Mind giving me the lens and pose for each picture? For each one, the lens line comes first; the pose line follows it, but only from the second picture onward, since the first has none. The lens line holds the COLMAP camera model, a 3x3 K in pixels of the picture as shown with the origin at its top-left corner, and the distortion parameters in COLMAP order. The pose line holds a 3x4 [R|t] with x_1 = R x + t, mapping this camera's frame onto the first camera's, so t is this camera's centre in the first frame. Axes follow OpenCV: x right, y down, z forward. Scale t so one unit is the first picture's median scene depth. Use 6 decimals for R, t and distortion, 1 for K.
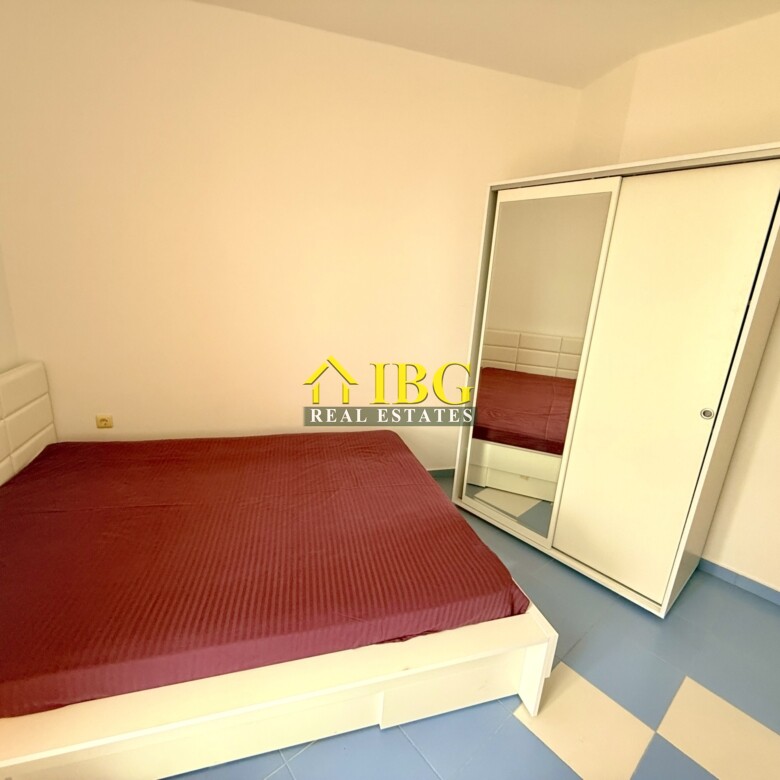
lens RADIAL K [[412.5, 0, 388.9], [0, 412.5, 388.8], [0, 0, 1]] dist [-0.000464, -0.001032]
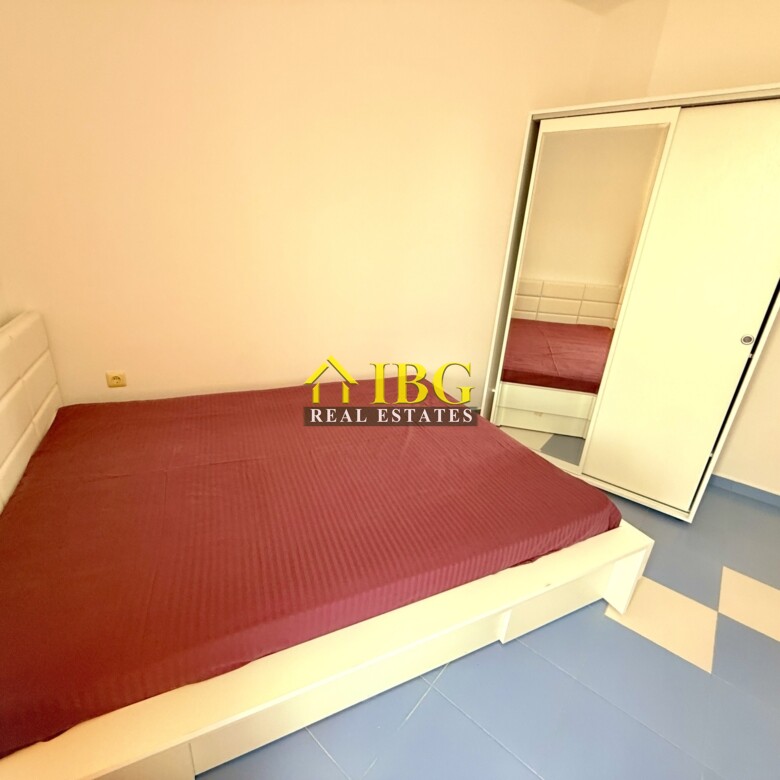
lens RADIAL K [[412.5, 0, 390.5], [0, 412.5, 388.8], [0, 0, 1]] dist [-0.000464, -0.001032]
pose [[0.987665, -0.054441, 0.146812, -0.264395], [0.037549, 0.992601, 0.115468, 0.020226], [-0.152012, -0.108531, 0.982402, 0.038192]]
